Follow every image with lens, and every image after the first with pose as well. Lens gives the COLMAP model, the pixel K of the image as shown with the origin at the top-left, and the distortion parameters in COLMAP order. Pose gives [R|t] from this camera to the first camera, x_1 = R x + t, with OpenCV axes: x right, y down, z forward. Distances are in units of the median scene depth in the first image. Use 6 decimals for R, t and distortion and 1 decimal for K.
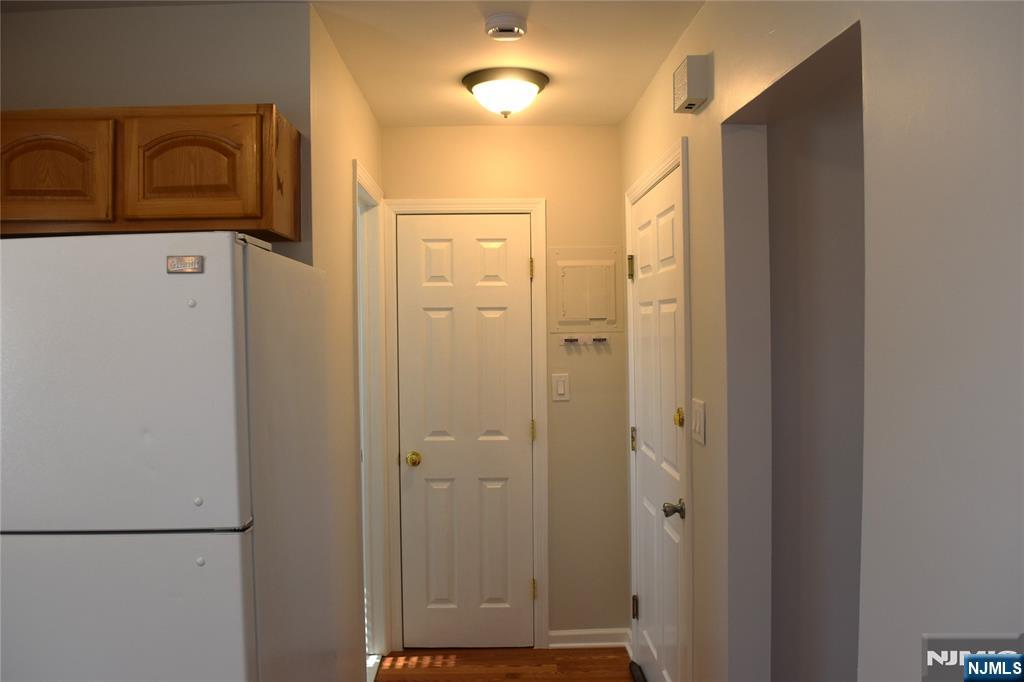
lens RADIAL K [[813.1, 0, 512.0], [0, 813.1, 341.0], [0, 0, 1]] dist [-0.079410, 0.004872]
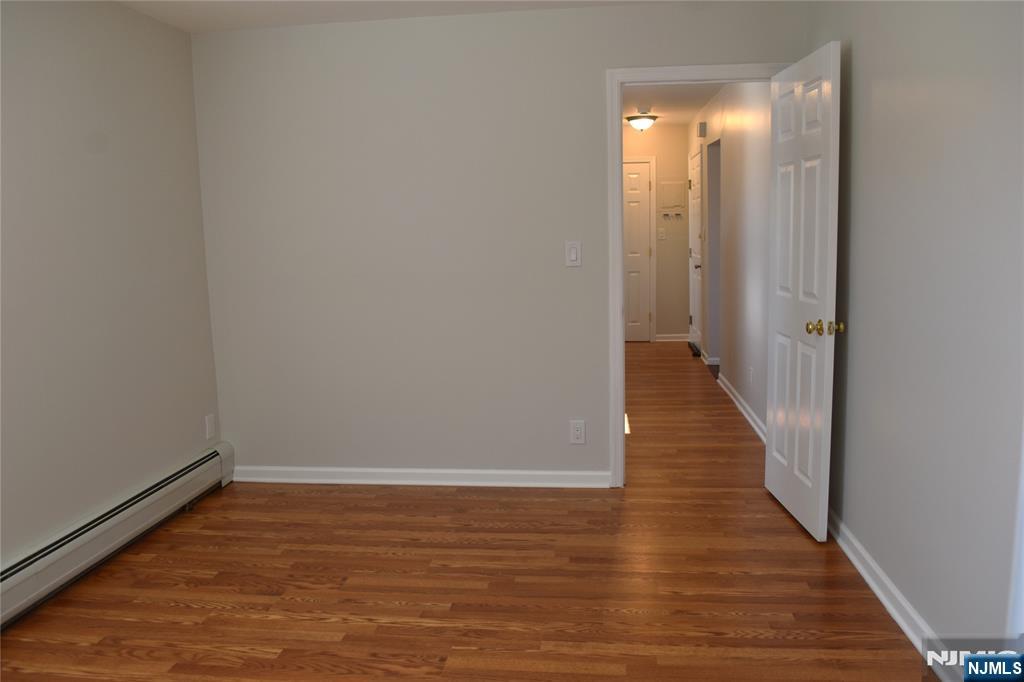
lens RADIAL K [[813.1, 0, 512.0], [0, 813.1, 341.0], [0, 0, 1]] dist [-0.079410, 0.004872]
pose [[0.991337, 0.005784, -0.131214, -0.069305], [0.008879, 0.993793, 0.110890, 0.108865], [0.131041, -0.111094, 0.985133, -1.591806]]
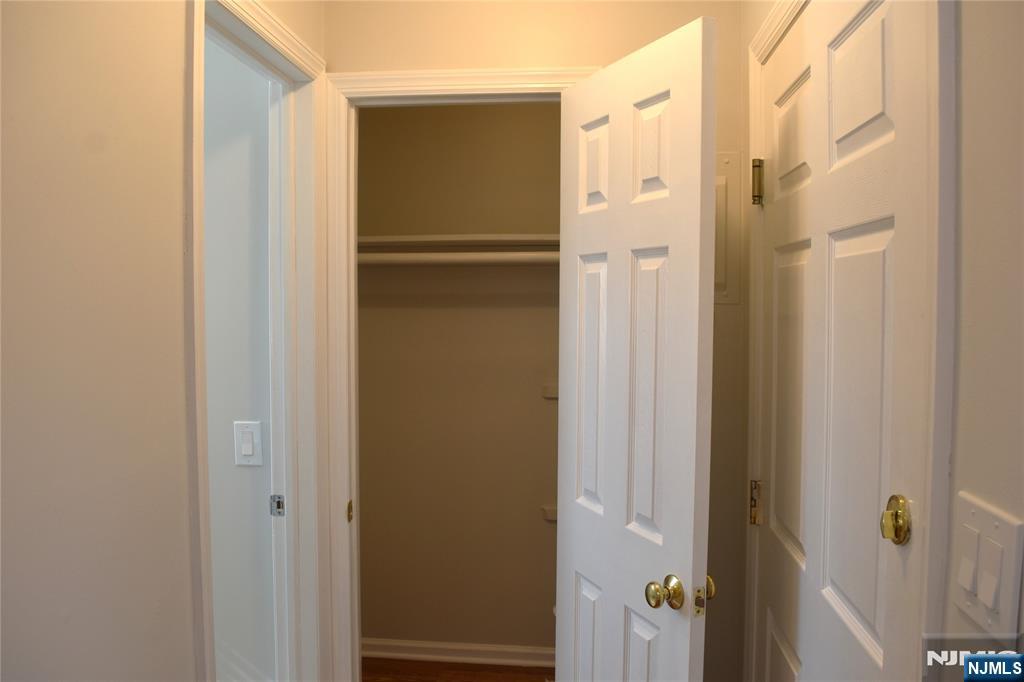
lens RADIAL K [[813.1, 0, 512.0], [0, 813.1, 341.0], [0, 0, 1]] dist [-0.079410, 0.004872]
pose [[0.993054, 0.019564, -0.116025, 0.049416], [-0.015713, 0.999298, 0.034012, -0.001850], [0.116609, -0.031953, 0.992664, 0.449542]]
